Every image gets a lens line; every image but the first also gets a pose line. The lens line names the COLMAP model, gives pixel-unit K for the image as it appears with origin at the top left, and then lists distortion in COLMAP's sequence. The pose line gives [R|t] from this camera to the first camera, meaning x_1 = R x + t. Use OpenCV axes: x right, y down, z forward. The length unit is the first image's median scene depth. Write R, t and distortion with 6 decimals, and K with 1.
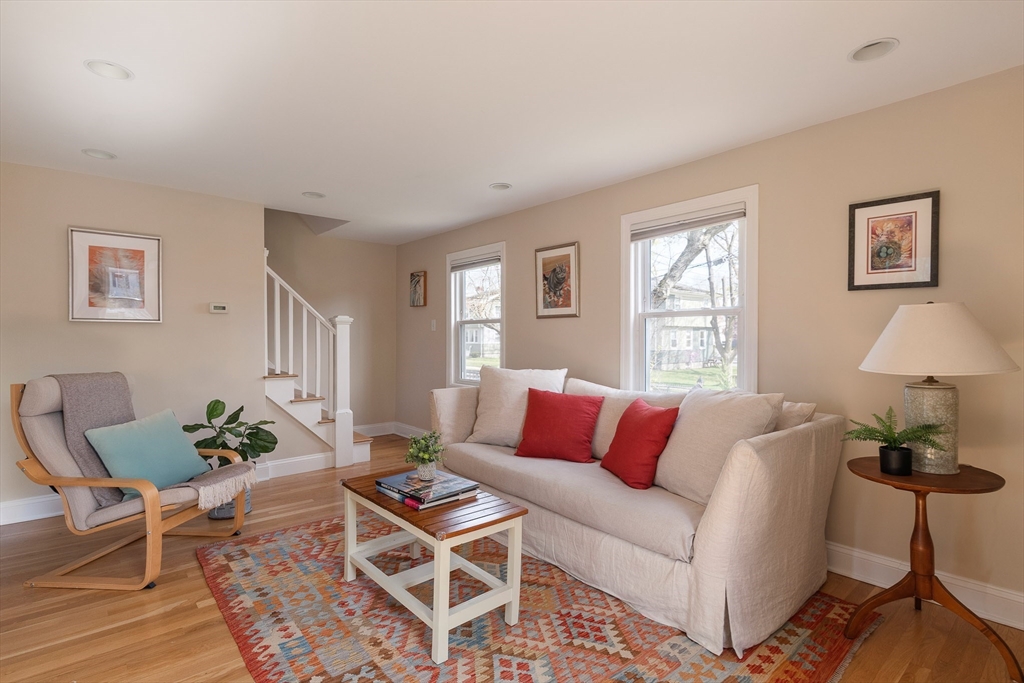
lens RADIAL K [[493.4, 0, 508.3], [0, 493.4, 343.7], [0, 0, 1]] dist [0.000388, -0.000230]
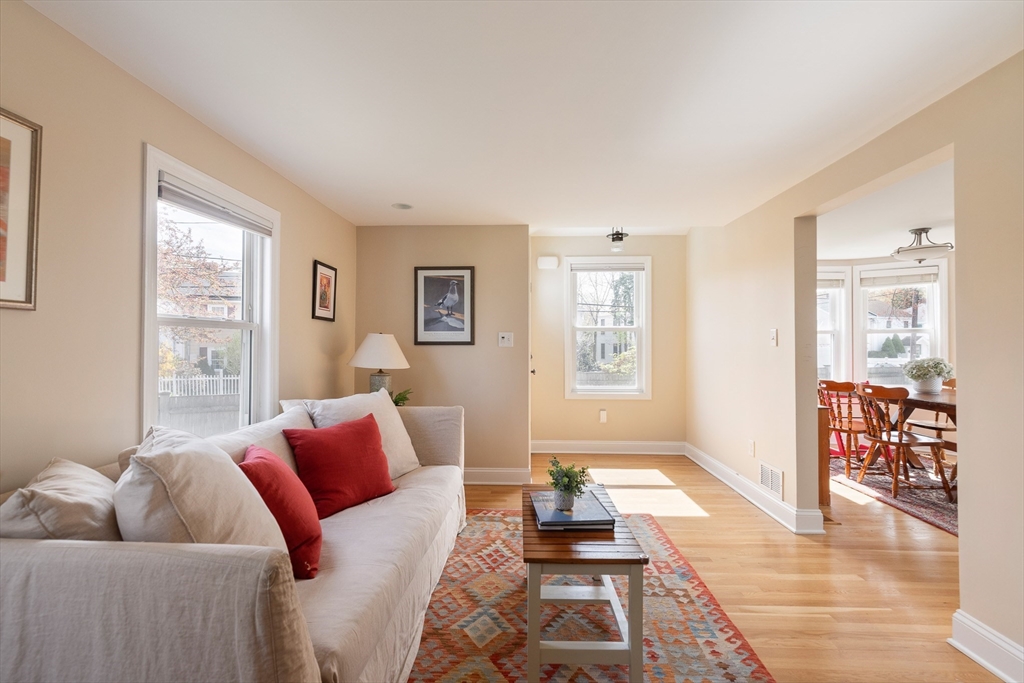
lens RADIAL K [[452.9, 0, 512.0], [0, 452.9, 341.5], [0, 0, 1]] dist [0.000961, 0.000081]
pose [[-0.740901, 0.001890, 0.671612, -0.653043], [0.008949, 0.999935, 0.007059, -0.047196], [-0.671555, 0.011240, -0.740869, 1.659628]]
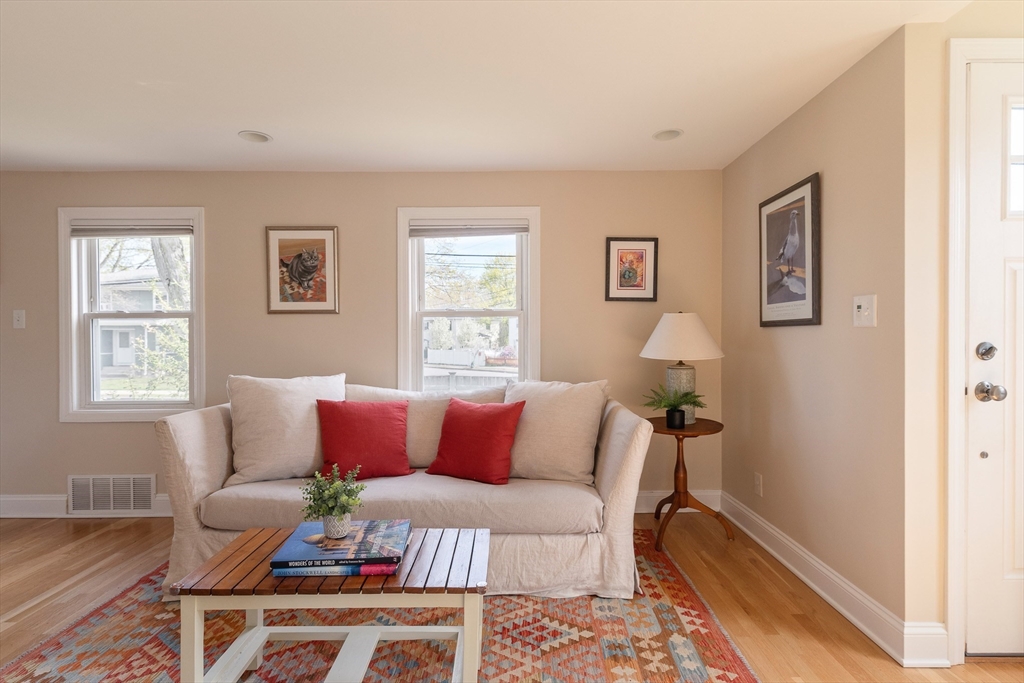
lens RADIAL K [[493.4, 0, 508.3], [0, 493.4, 343.7], [0, 0, 1]] dist [0.000388, -0.000230]
pose [[0.650269, -0.012623, 0.759599, -0.527563], [0.015120, 0.999879, 0.003672, 0.000080], [-0.759554, 0.009098, 0.650381, 0.342608]]
